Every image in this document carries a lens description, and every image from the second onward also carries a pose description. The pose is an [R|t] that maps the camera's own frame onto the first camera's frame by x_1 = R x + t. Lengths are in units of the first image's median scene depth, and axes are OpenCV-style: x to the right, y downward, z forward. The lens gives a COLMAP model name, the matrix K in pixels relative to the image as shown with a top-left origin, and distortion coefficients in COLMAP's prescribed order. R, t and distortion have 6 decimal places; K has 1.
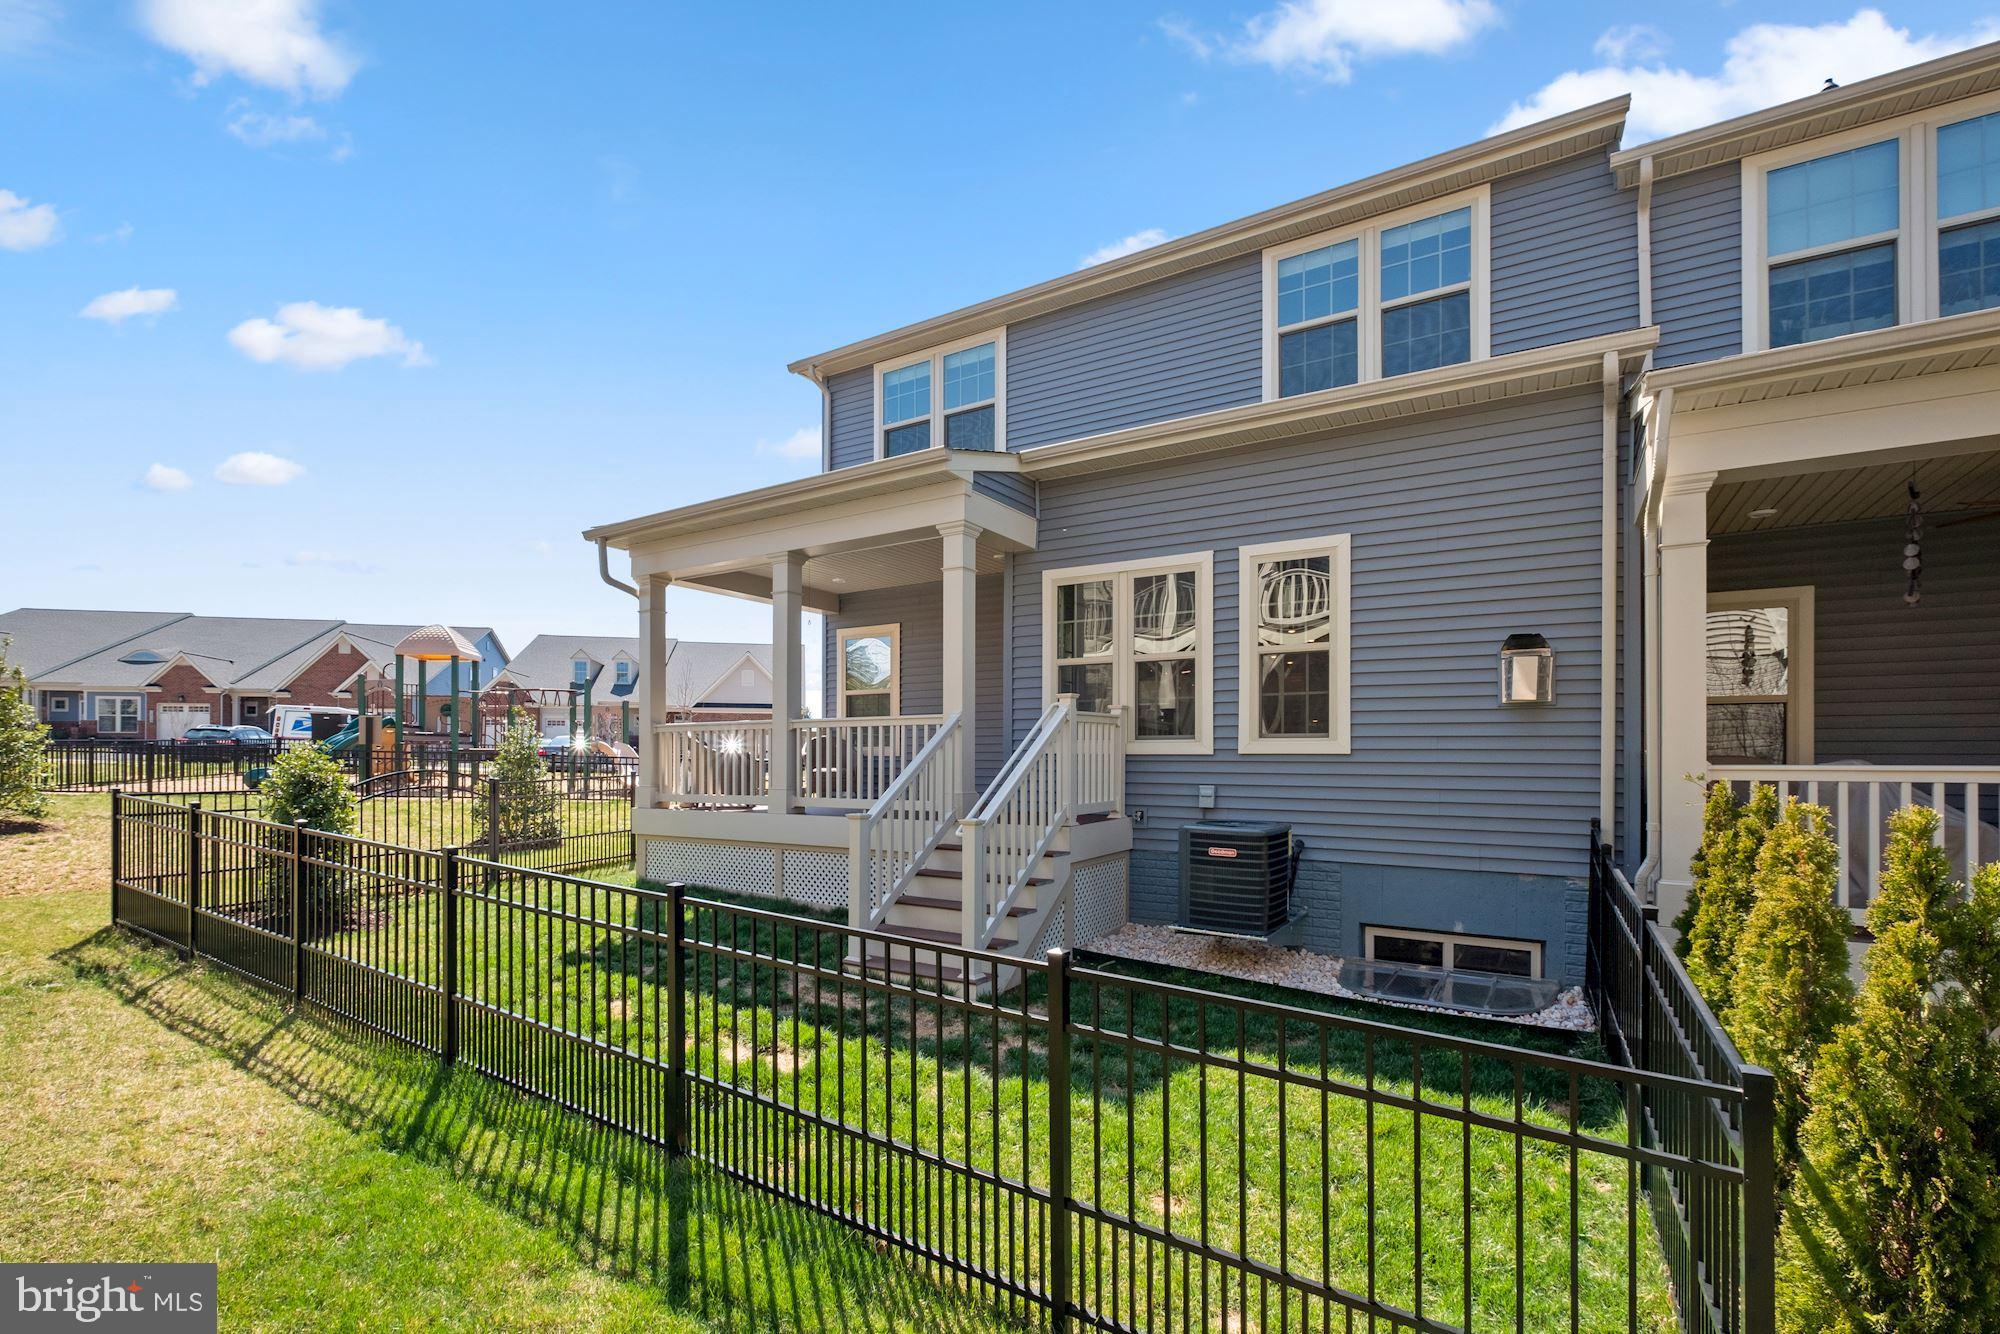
lens RADIAL K [[827.2, 0, 1000.7], [0, 827.2, 722.9], [0, 0, 1]] dist [-0.000273, -0.000061]
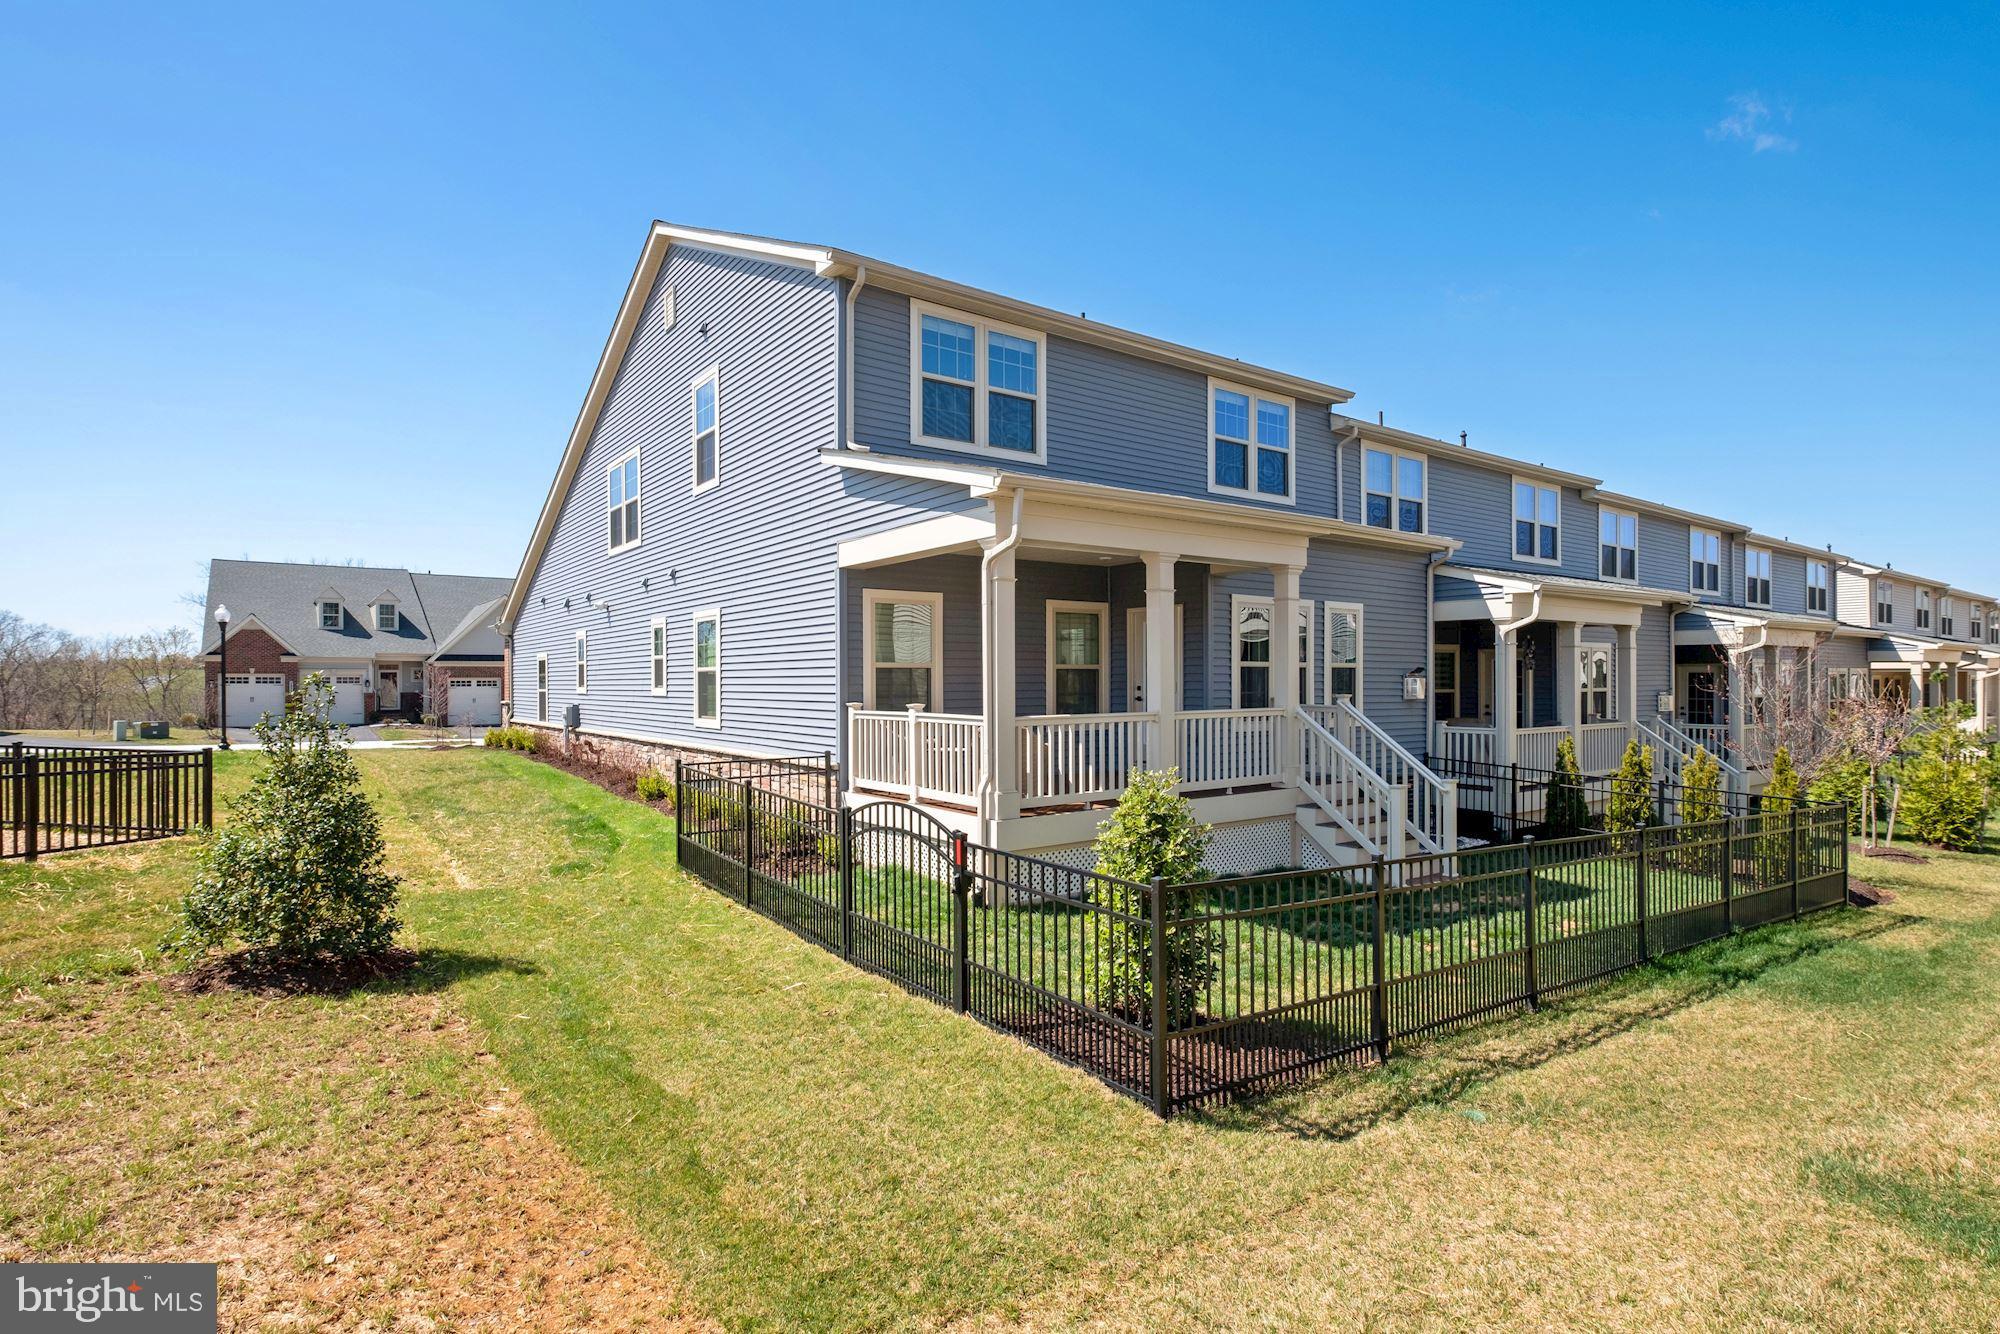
lens RADIAL K [[986.6, 0, 1000.0], [0, 986.6, 667.0], [0, 0, 1]] dist [-0.000193, -0.000027]
pose [[0.391573, 0.011688, 0.920073, -1.217326], [-0.004452, 0.999932, -0.010808, -0.030434], [-0.920136, 0.000136, 0.391598, 0.557465]]
